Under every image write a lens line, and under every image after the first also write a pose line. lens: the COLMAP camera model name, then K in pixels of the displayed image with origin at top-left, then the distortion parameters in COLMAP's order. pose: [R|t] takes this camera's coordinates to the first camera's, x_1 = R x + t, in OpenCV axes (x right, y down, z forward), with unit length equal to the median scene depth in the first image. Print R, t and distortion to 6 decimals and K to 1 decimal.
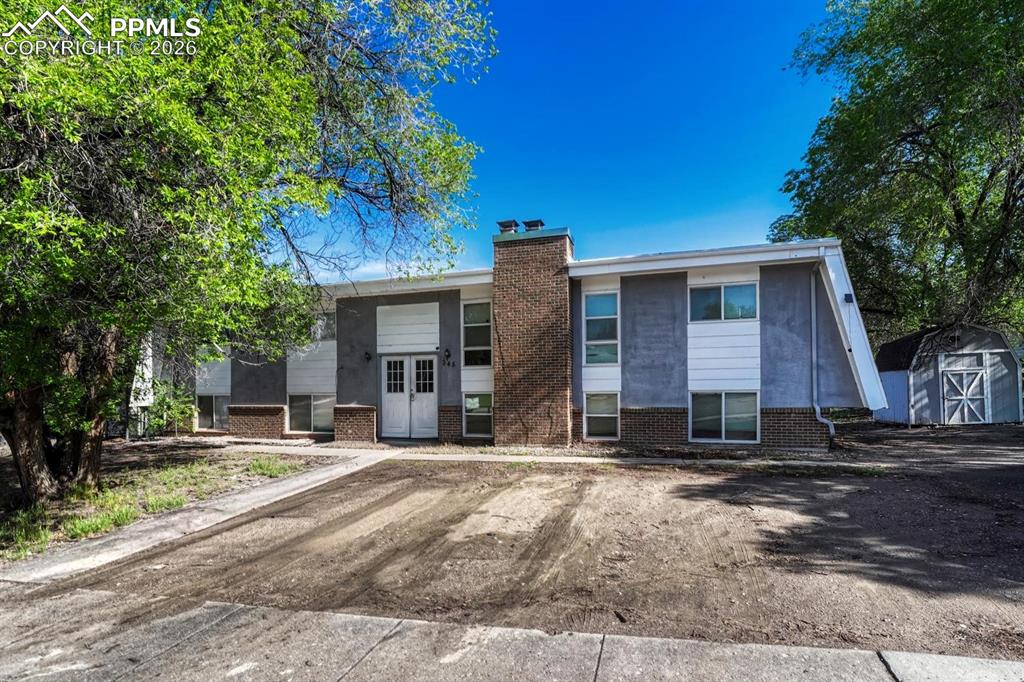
lens RADIAL K [[473.9, 0, 484.6], [0, 473.9, 381.3], [0, 0, 1]] dist [0.002986, -0.000761]
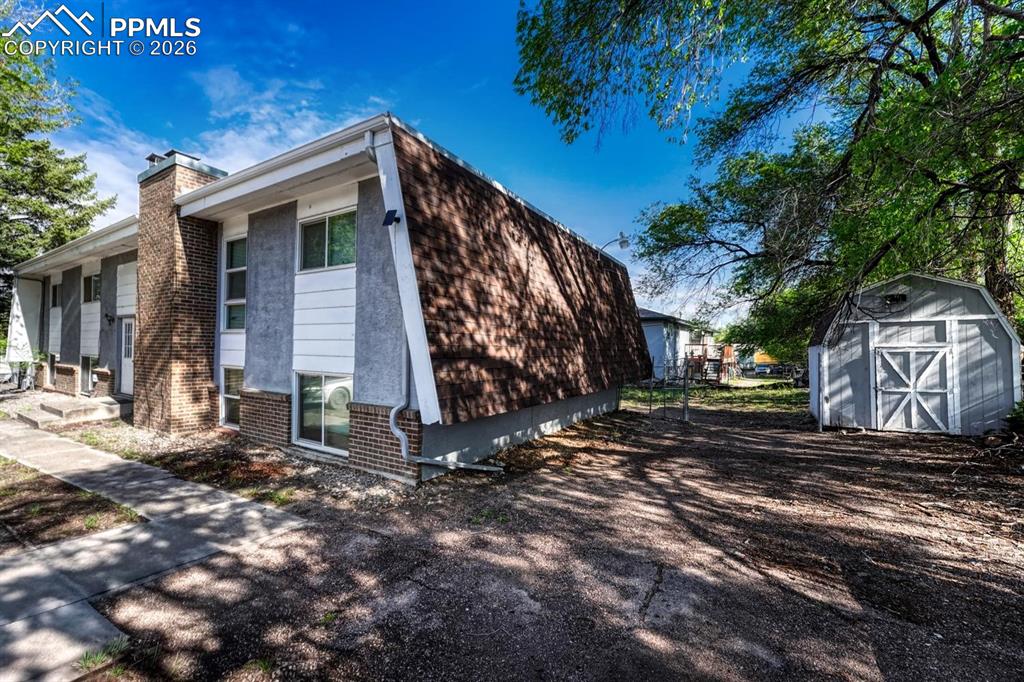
lens RADIAL K [[398.5, 0, 506.9], [0, 398.5, 341.1], [0, 0, 1]] dist [0.002579, 0.000286]
pose [[0.970424, 0.021066, -0.240486, 0.736643], [-0.021011, 0.999775, 0.002790, -0.026689], [0.240491, 0.002346, 0.970648, 0.423698]]
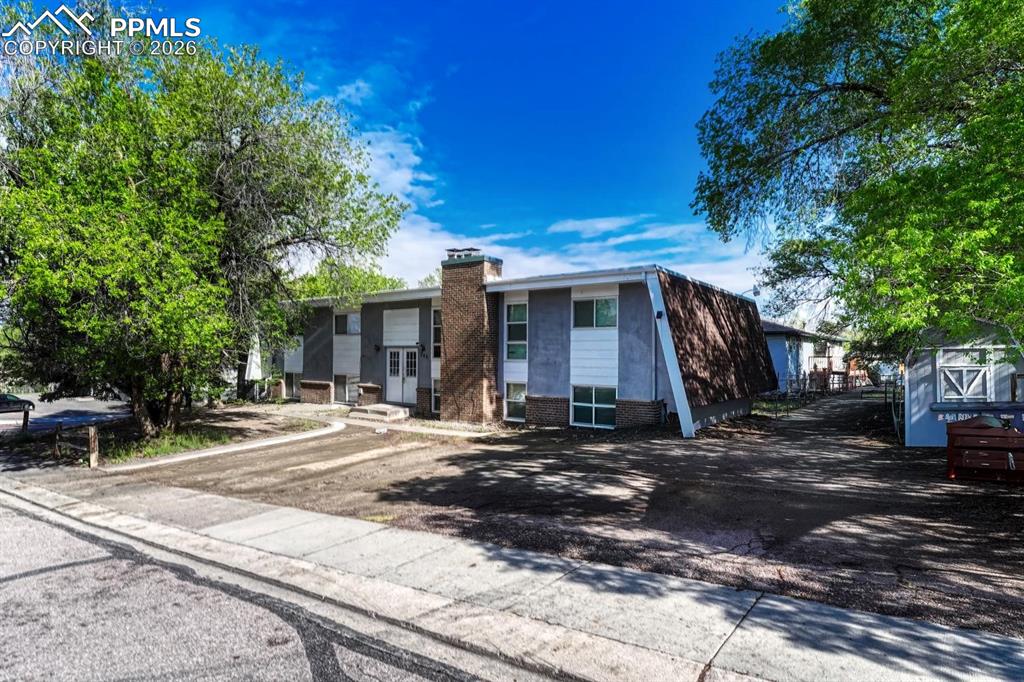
lens RADIAL K [[532.5, 0, 532.5], [0, 532.5, 343.1], [0, 0, 1]] dist [0.012447, -0.000434]
pose [[0.952378, 0.010061, -0.304753, 0.636038], [-0.011058, 0.999938, -0.001545, -0.070509], [0.304718, 0.004842, 0.952430, -0.294246]]
